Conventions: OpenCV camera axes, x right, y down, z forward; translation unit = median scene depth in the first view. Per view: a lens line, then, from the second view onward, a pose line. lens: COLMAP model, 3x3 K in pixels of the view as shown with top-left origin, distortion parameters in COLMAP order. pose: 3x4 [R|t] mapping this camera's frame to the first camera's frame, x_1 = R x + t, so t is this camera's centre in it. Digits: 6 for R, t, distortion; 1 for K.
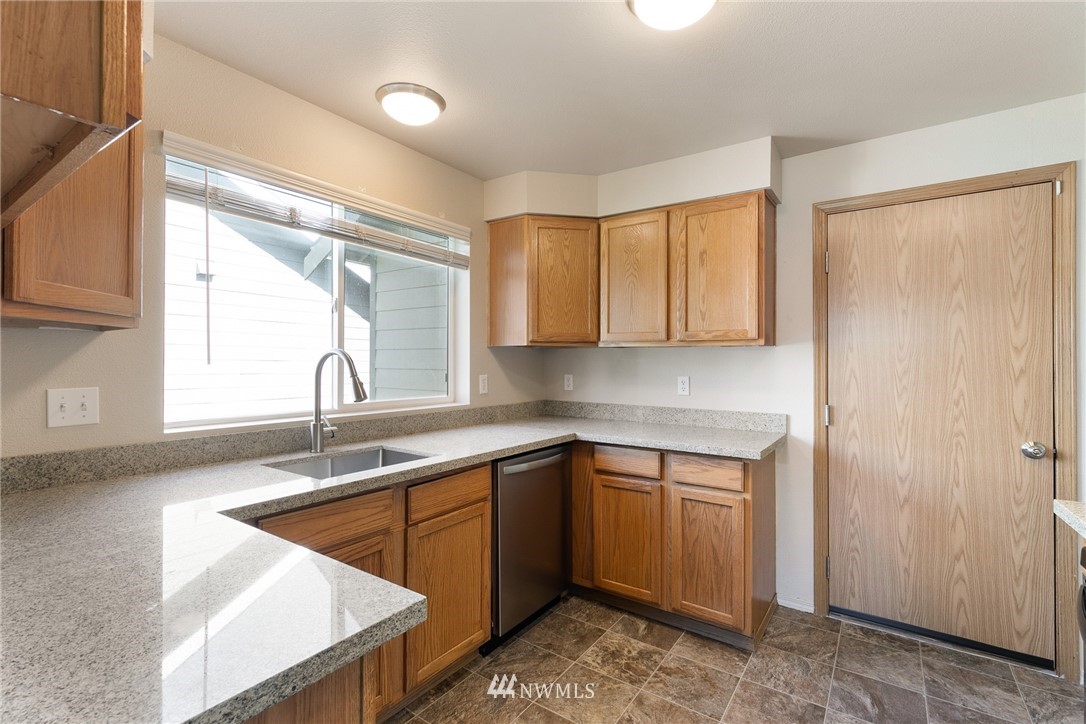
lens RADIAL K [[494.8, 0, 543.0], [0, 494.8, 362.0], [0, 0, 1]] dist [0.001166, 0.000517]
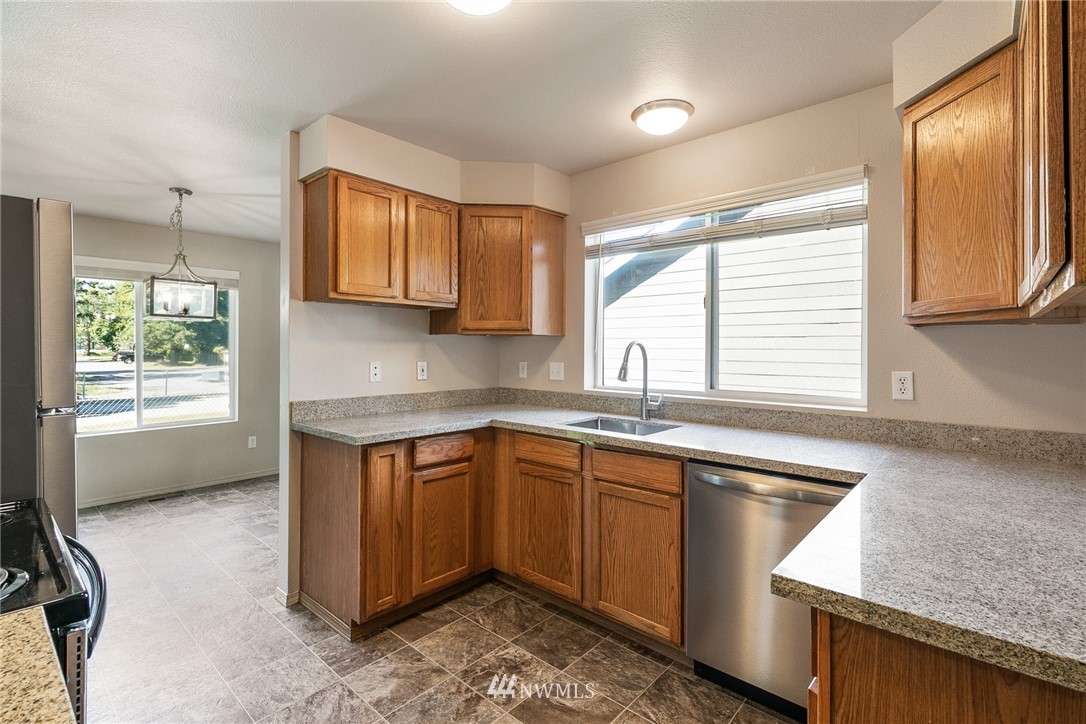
lens RADIAL K [[503.3, 0, 546.3], [0, 503.3, 345.3], [0, 0, 1]] dist [0.000307, -0.000862]
pose [[-0.121533, -0.007452, -0.992559, 0.962845], [0.000430, 0.999971, -0.007560, -0.000917], [0.992587, -0.001346, -0.121527, 1.058483]]
